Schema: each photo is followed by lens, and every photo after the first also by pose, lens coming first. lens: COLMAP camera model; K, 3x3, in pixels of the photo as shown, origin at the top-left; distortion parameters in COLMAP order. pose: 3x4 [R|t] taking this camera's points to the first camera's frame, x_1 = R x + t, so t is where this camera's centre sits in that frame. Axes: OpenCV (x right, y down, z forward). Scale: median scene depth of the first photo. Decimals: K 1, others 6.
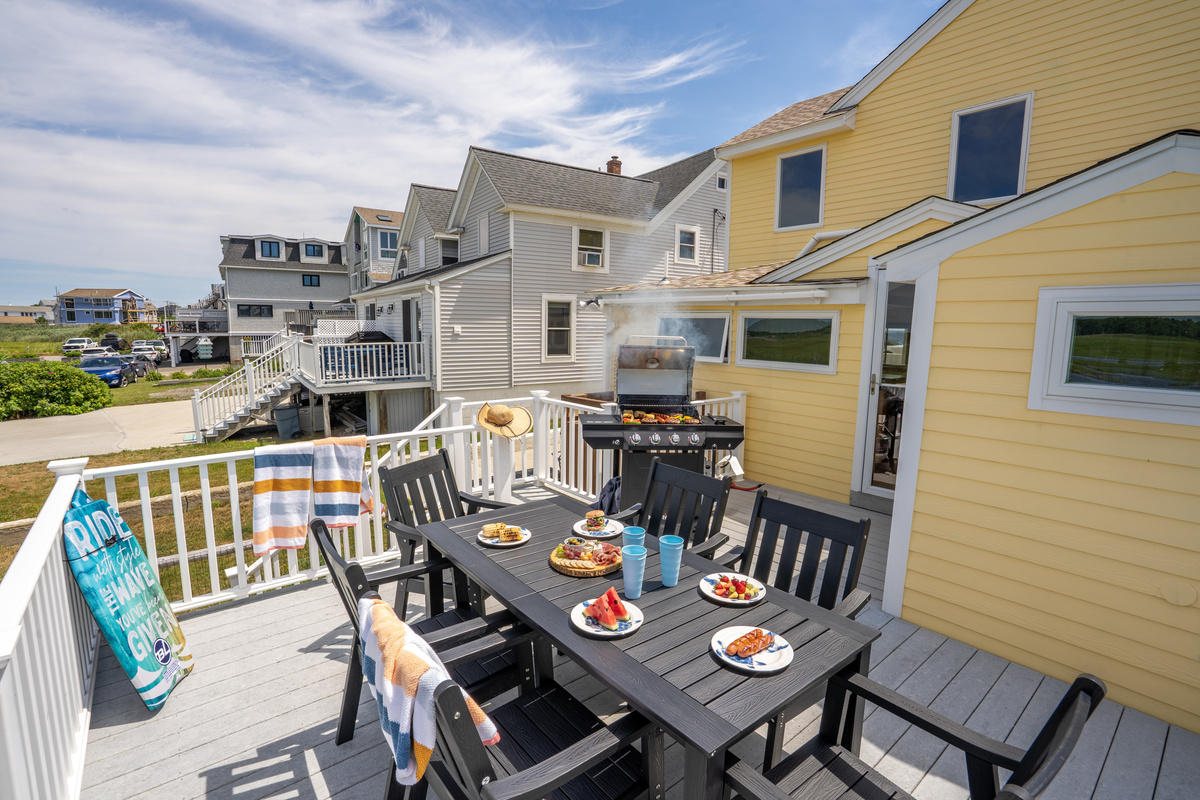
lens RADIAL K [[562.9, 0, 596.4], [0, 562.9, 396.3], [0, 0, 1]] dist [-0.028080, 0.007105]
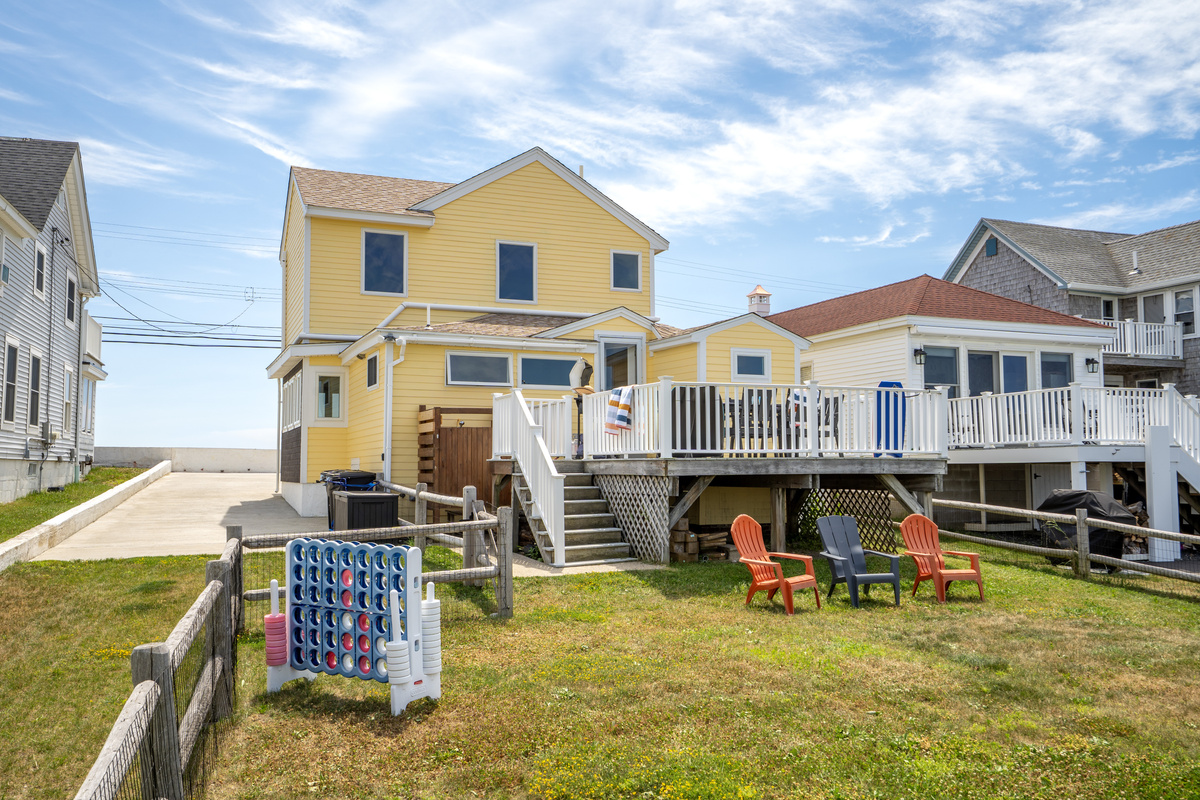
lens RADIAL K [[1055.0, 0, 601.7], [0, 1055.0, 403.1], [0, 0, 1]] dist [0.010087, 0.003398]
pose [[0.286868, 0.047715, 0.956781, -1.588591], [0.126979, 0.988052, -0.087346, 0.172129], [-0.949517, 0.146548, 0.277382, -0.009483]]
